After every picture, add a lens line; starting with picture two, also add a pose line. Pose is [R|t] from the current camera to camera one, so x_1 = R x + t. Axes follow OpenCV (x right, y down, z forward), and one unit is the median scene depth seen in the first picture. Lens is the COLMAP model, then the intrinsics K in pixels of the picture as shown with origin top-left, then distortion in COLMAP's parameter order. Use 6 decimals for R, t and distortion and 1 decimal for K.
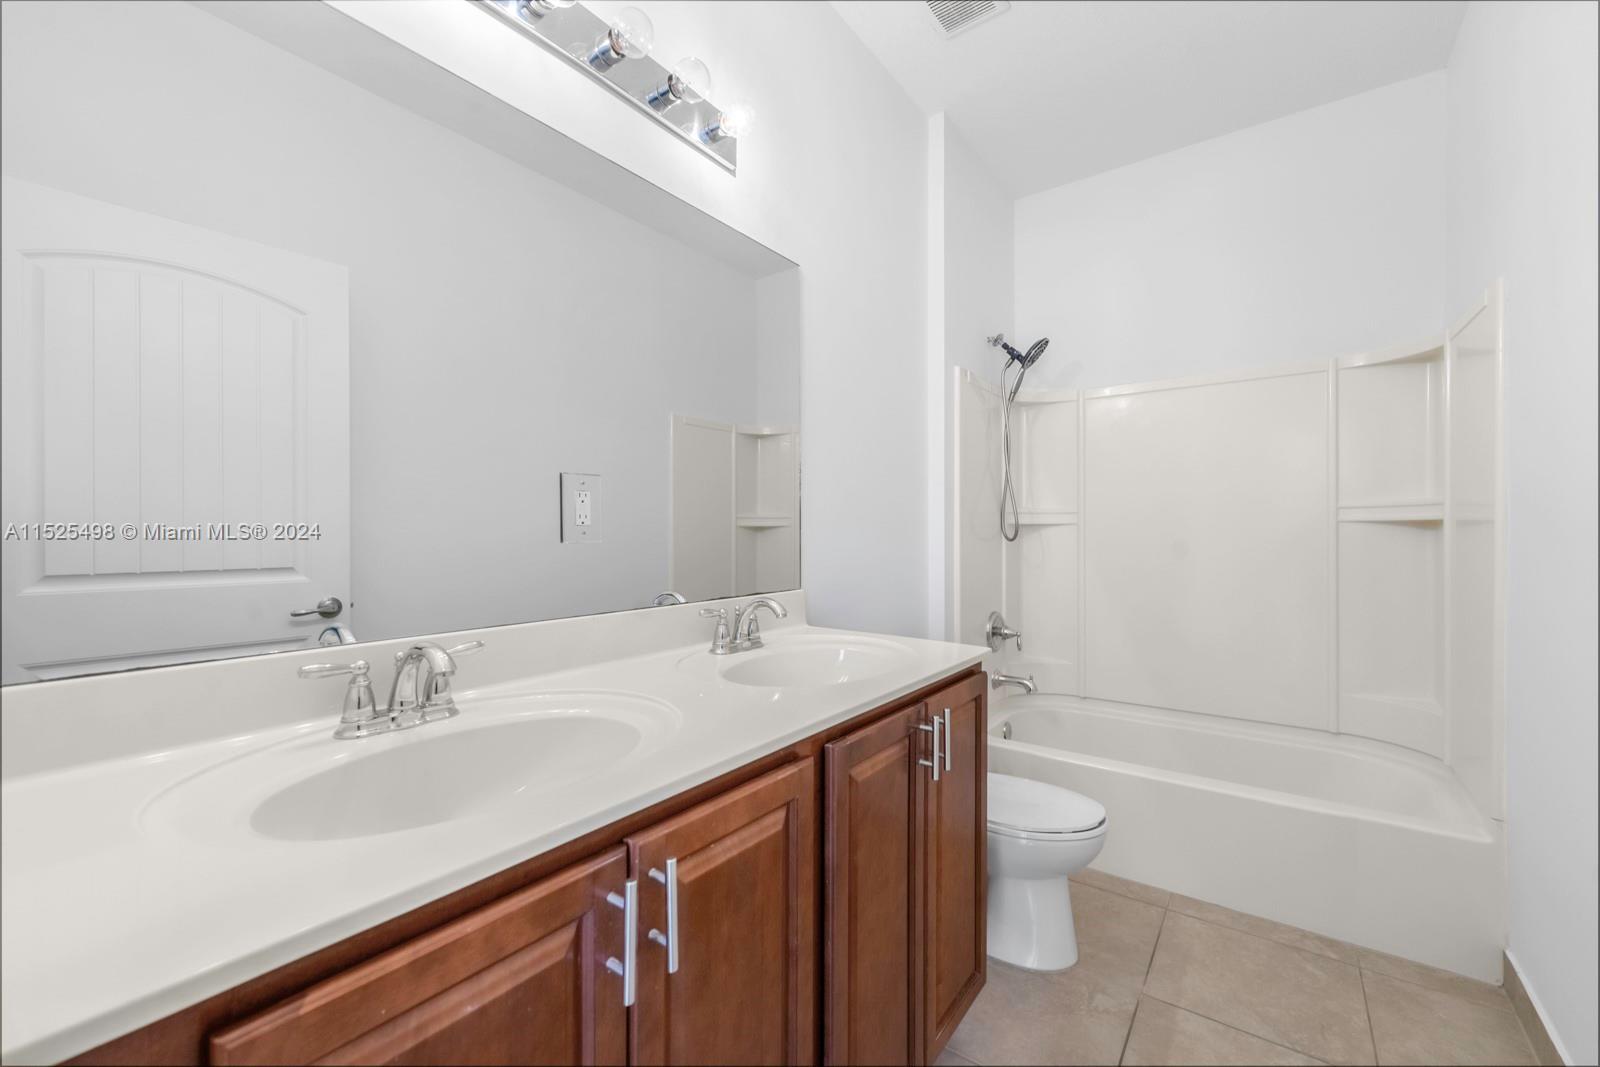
lens RADIAL K [[645.6, 0, 803.8], [0, 645.6, 531.9], [0, 0, 1]] dist [-0.000675, 0.000066]
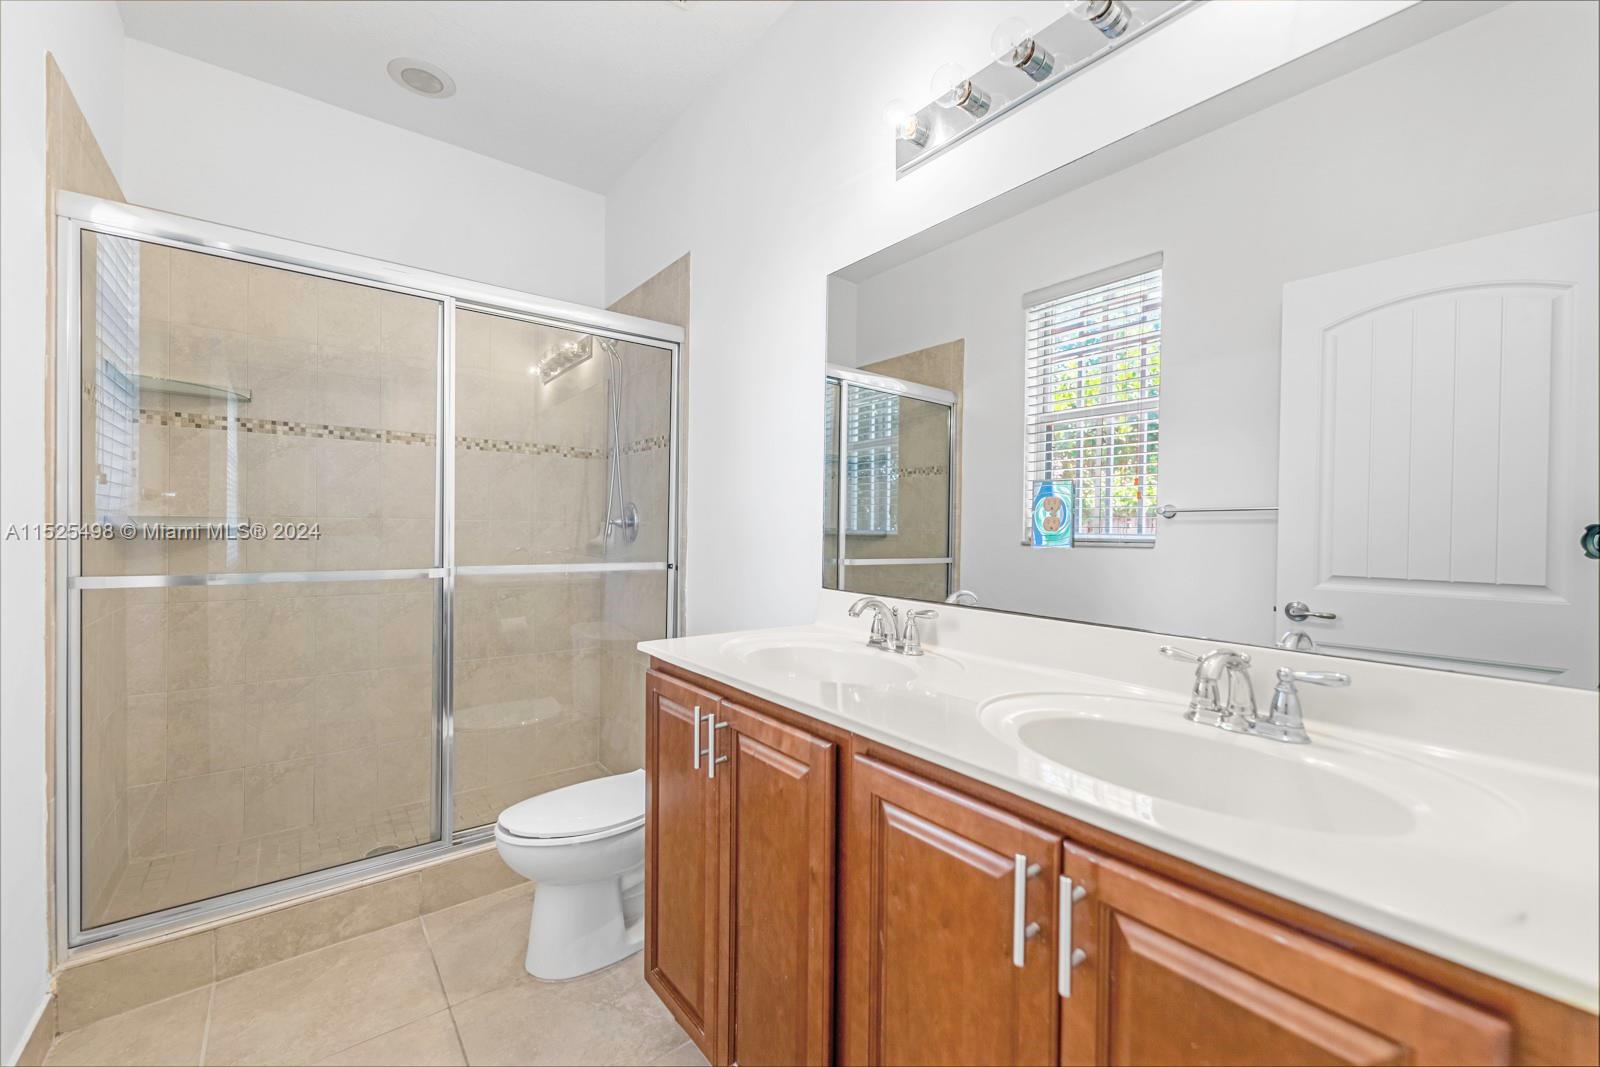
lens RADIAL K [[645.6, 0, 803.8], [0, 645.6, 531.9], [0, 0, 1]] dist [-0.000675, 0.000066]
pose [[-0.267689, 0.003970, -0.963497, 0.929101], [-0.012951, 0.999886, 0.007718, -0.000074], [0.963418, 0.014544, -0.267607, 1.122253]]
